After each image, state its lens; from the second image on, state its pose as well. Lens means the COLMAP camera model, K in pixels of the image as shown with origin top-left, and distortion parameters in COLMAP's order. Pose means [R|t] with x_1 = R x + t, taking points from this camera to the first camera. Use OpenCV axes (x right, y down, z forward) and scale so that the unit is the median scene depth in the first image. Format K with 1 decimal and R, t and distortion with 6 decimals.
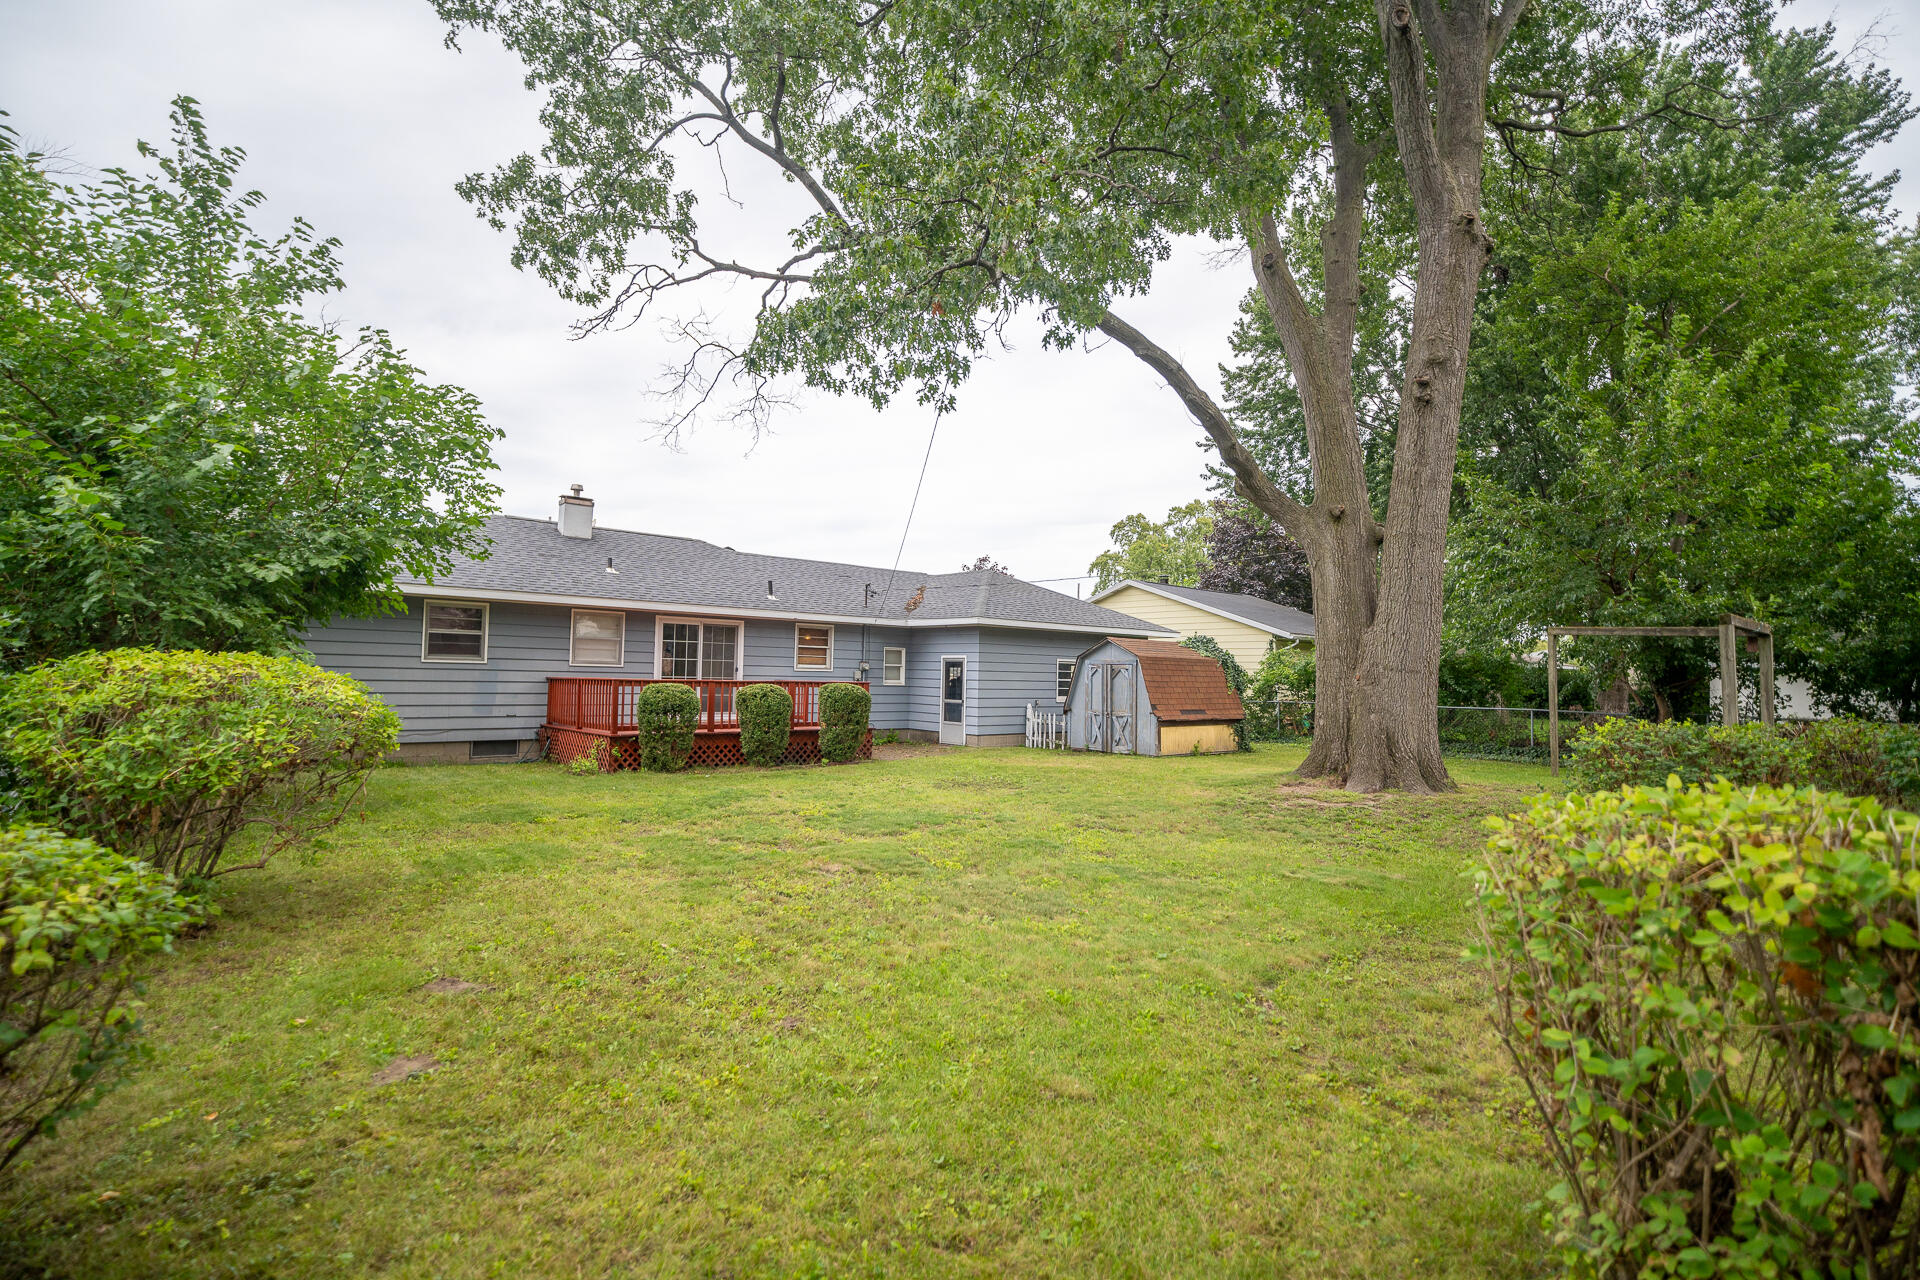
lens RADIAL K [[899.6, 0, 958.7], [0, 899.6, 650.0], [0, 0, 1]] dist [0.018040, -0.000212]
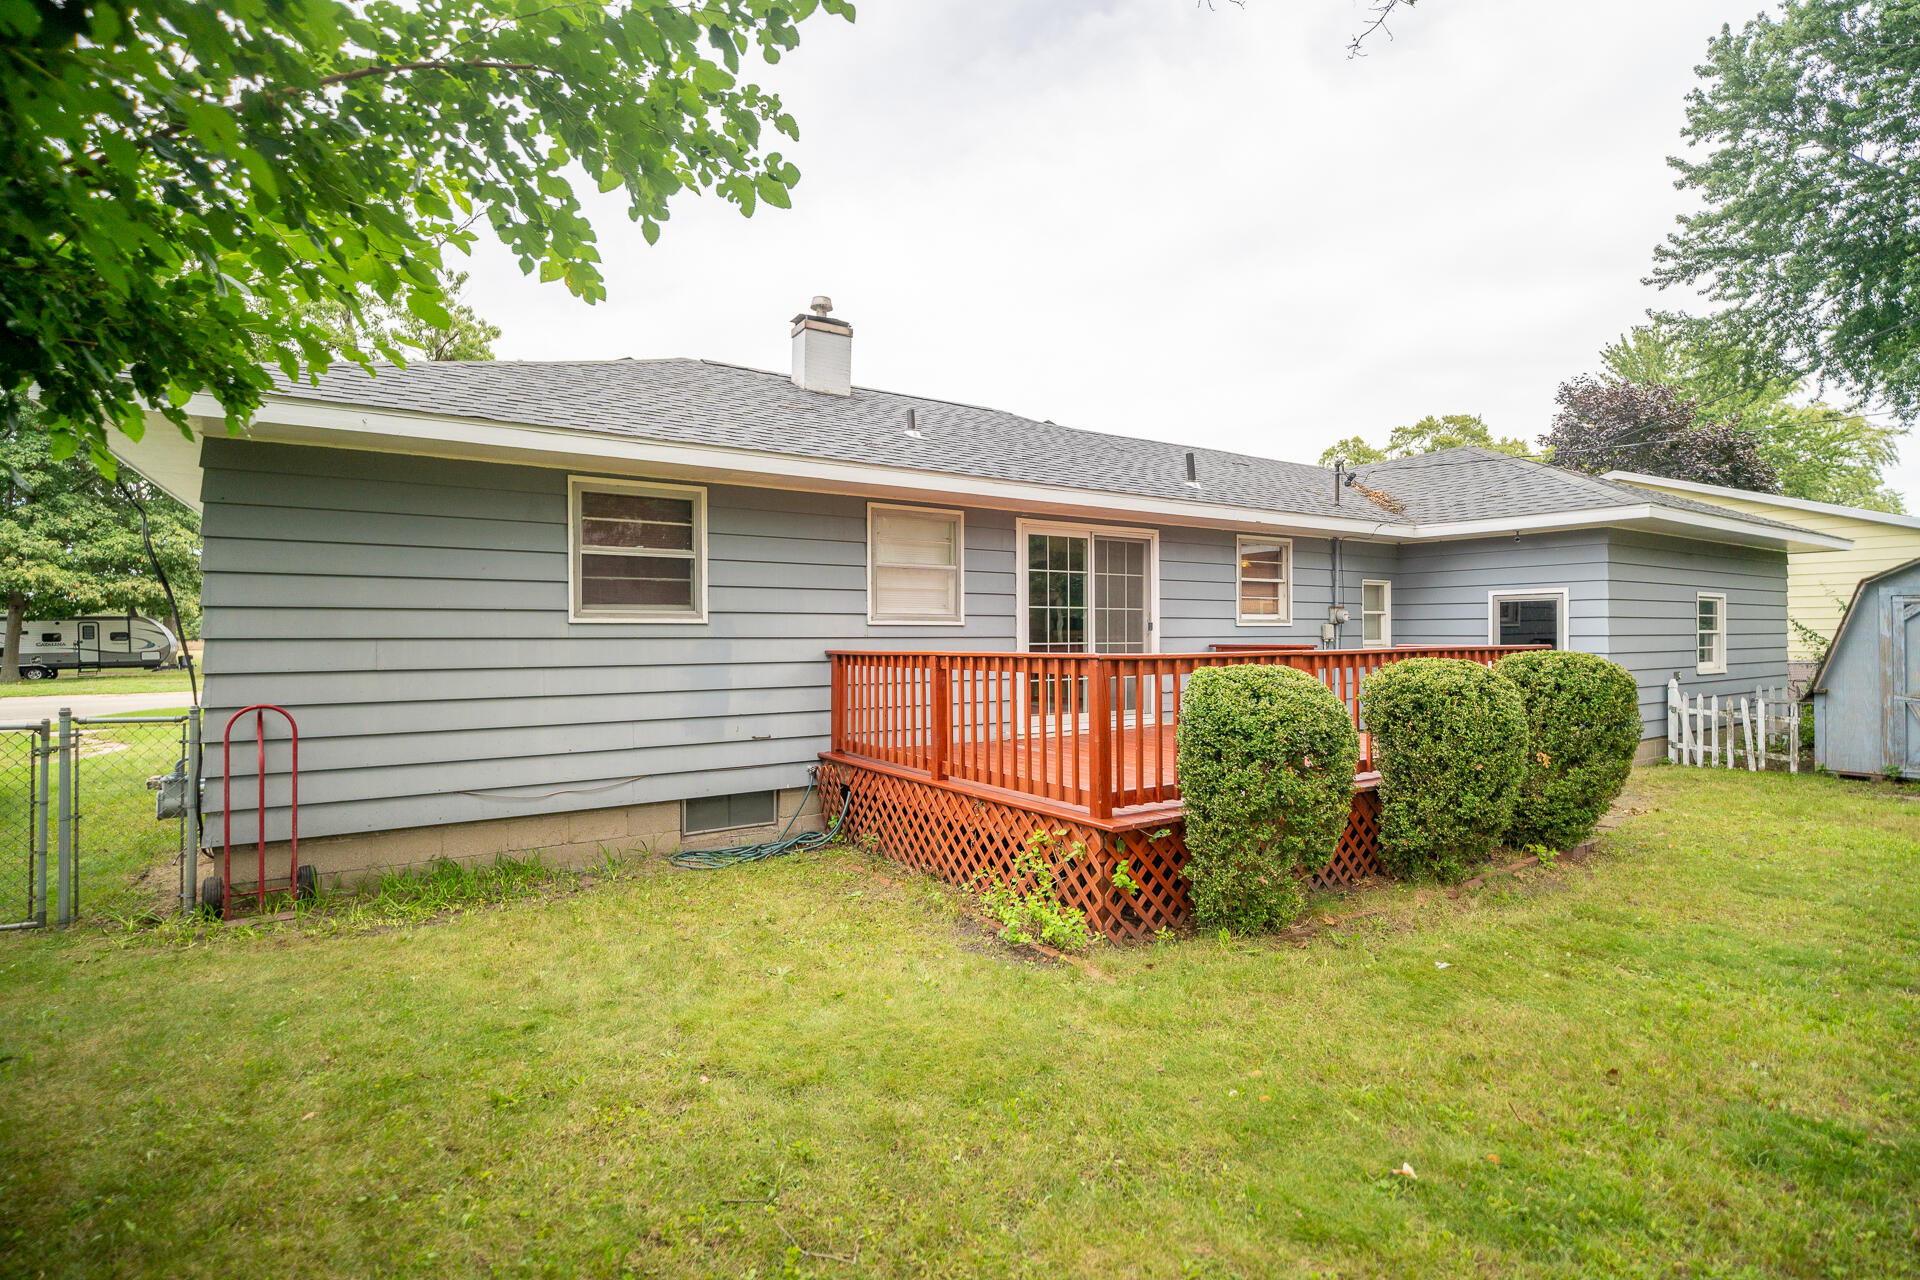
lens RADIAL K [[890.2, 0, 960.0], [0, 890.2, 640.0], [0, 0, 1]] dist [0.000125, -0.000753]
pose [[0.991169, -0.022324, -0.130715, -0.298576], [0.026842, 0.999098, 0.032902, 0.010879], [0.129863, -0.036120, 0.990874, 0.509473]]
